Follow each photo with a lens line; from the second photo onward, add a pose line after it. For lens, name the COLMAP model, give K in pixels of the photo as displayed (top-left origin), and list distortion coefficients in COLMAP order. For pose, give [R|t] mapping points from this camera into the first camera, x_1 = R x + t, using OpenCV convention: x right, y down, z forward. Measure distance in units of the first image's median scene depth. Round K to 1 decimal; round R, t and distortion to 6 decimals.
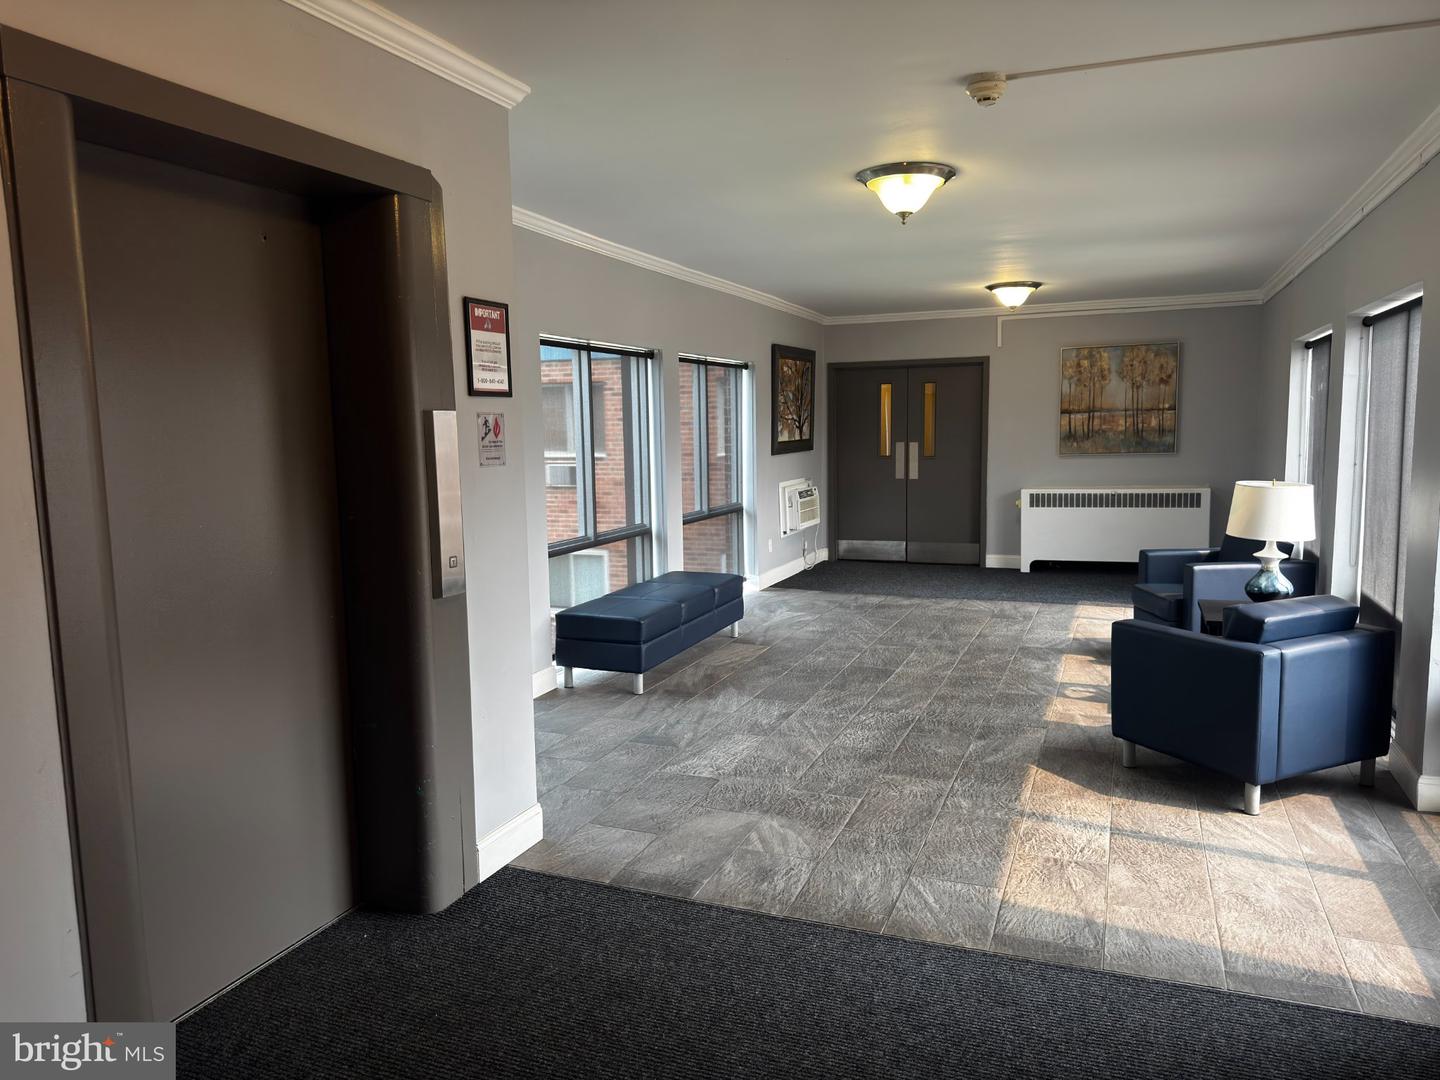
lens RADIAL K [[1012.5, 0, 720.0], [0, 1012.5, 540.0], [0, 0, 1]] dist [-0.003138, -0.006921]
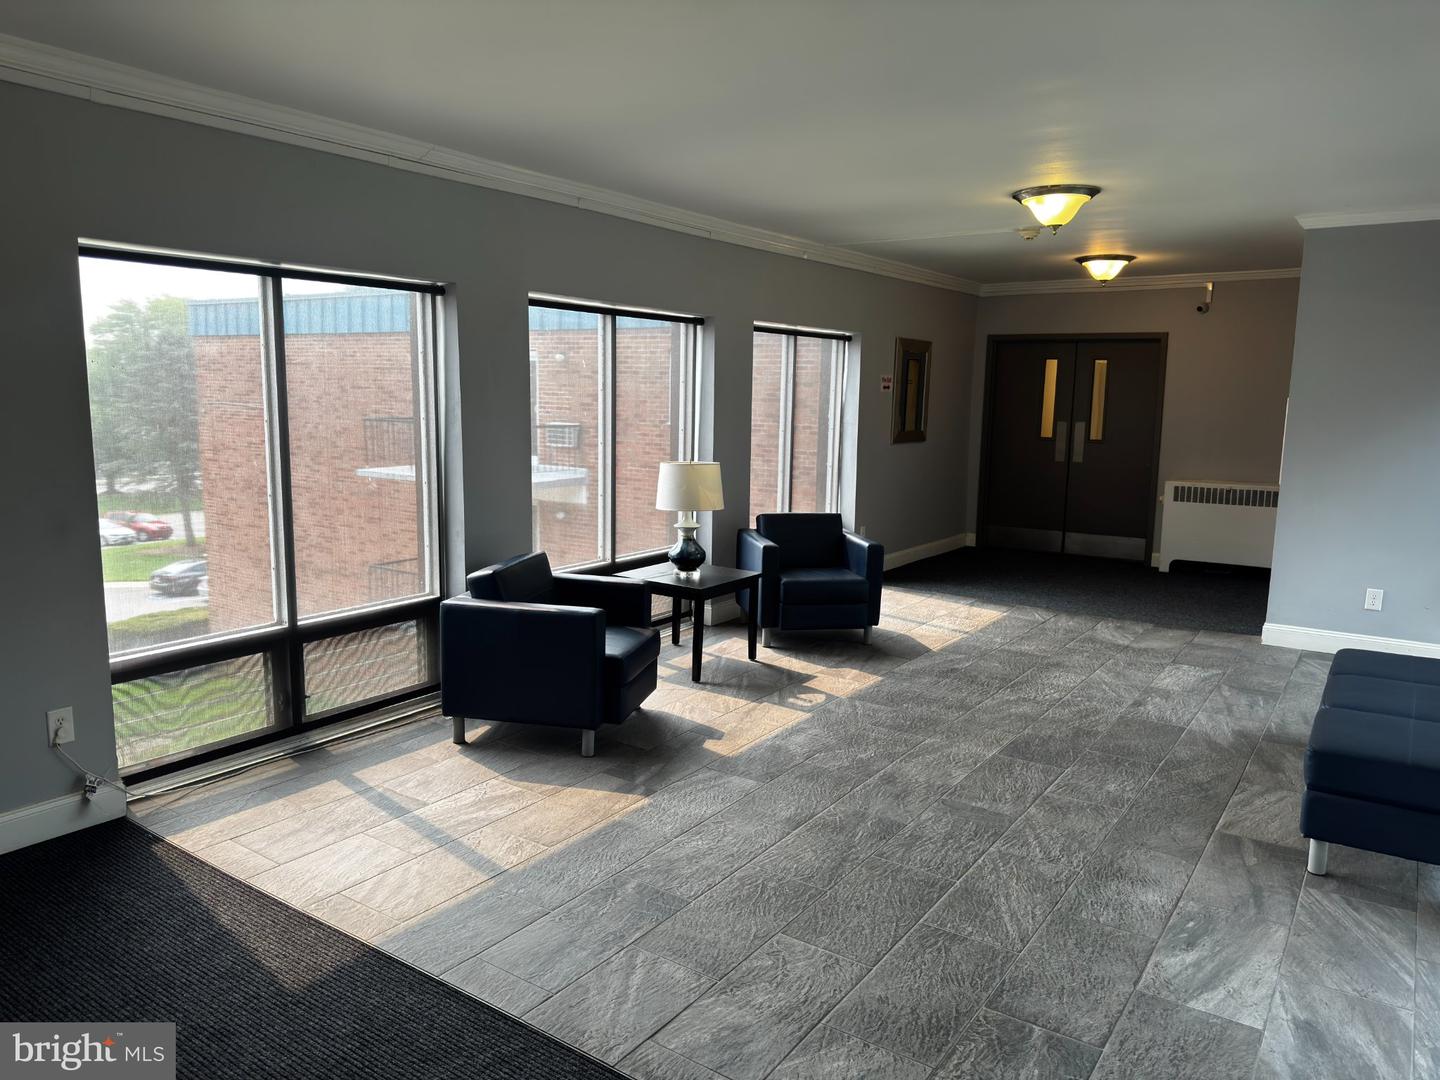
lens RADIAL K [[1012.5, 0, 720.0], [0, 1012.5, 540.0], [0, 0, 1]] dist [-0.003138, -0.006921]
pose [[-0.975733, -0.027503, 0.217229, 0.254603], [0.030660, 0.965146, 0.259908, -0.250459], [-0.216806, 0.260261, -0.940882, 1.993287]]
